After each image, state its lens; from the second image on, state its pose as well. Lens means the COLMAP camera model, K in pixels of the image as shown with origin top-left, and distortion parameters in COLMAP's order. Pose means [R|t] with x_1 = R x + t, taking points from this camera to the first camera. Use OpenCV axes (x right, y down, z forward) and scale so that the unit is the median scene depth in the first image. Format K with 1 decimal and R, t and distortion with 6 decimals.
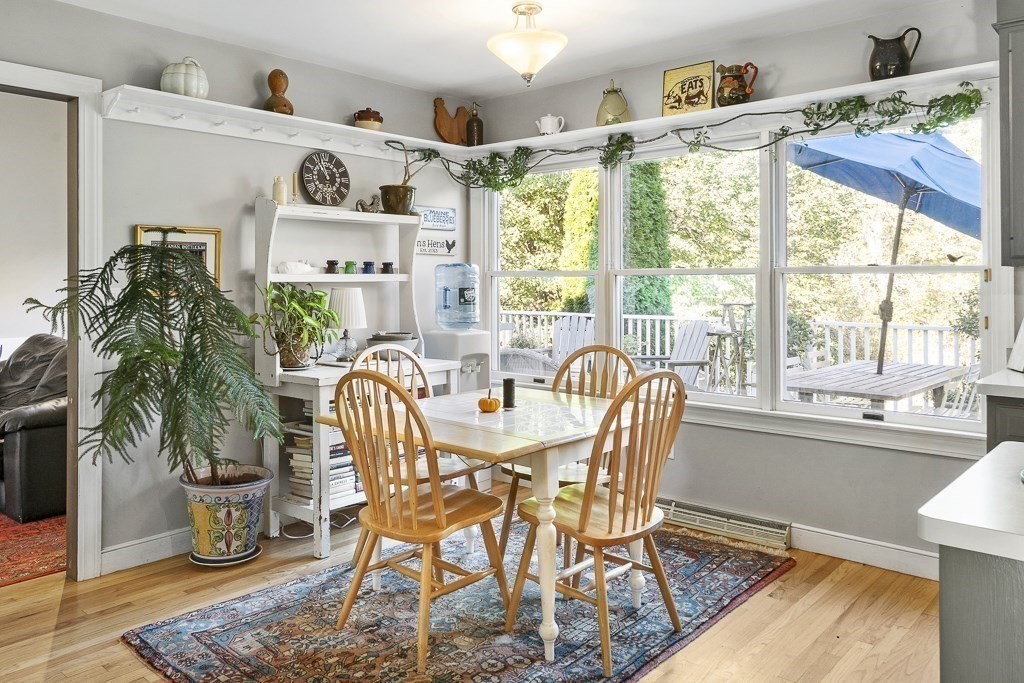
lens RADIAL K [[781.2, 0, 511.2], [0, 781.2, 276.2], [0, 0, 1]] dist [0.003321, -0.001459]
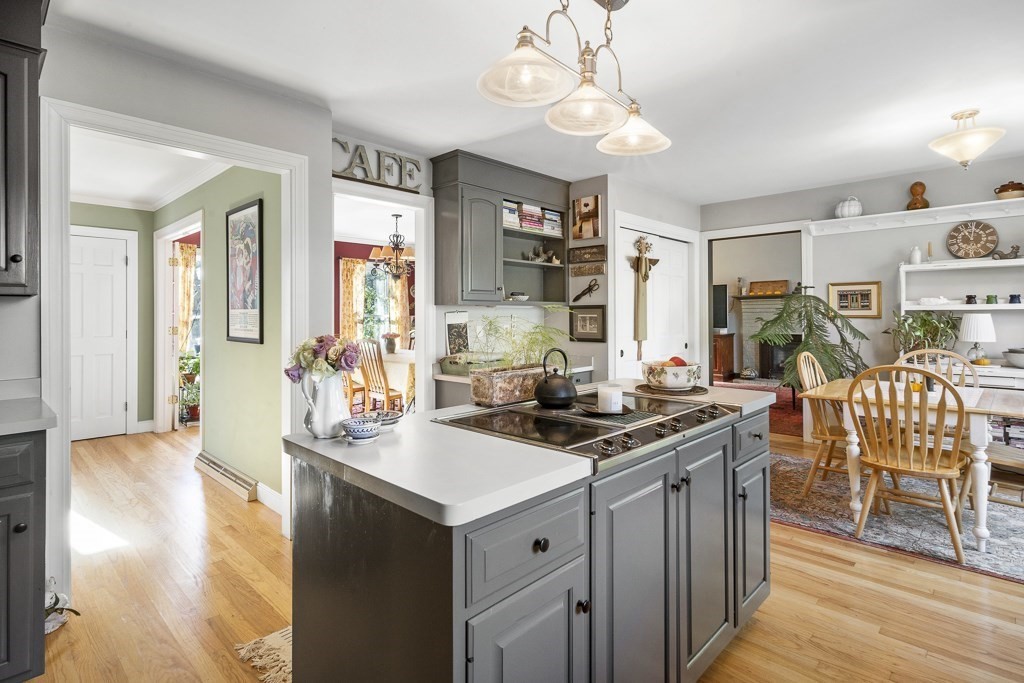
lens RADIAL K [[507.9, 0, 514.4], [0, 507.9, 312.6], [0, 0, 1]] dist [0.002282, 0.000880]
pose [[-0.043940, -0.004945, -0.999022, 0.927084], [0.008242, 0.999952, -0.005312, 0.013014], [0.999000, -0.008468, -0.043897, 0.216208]]
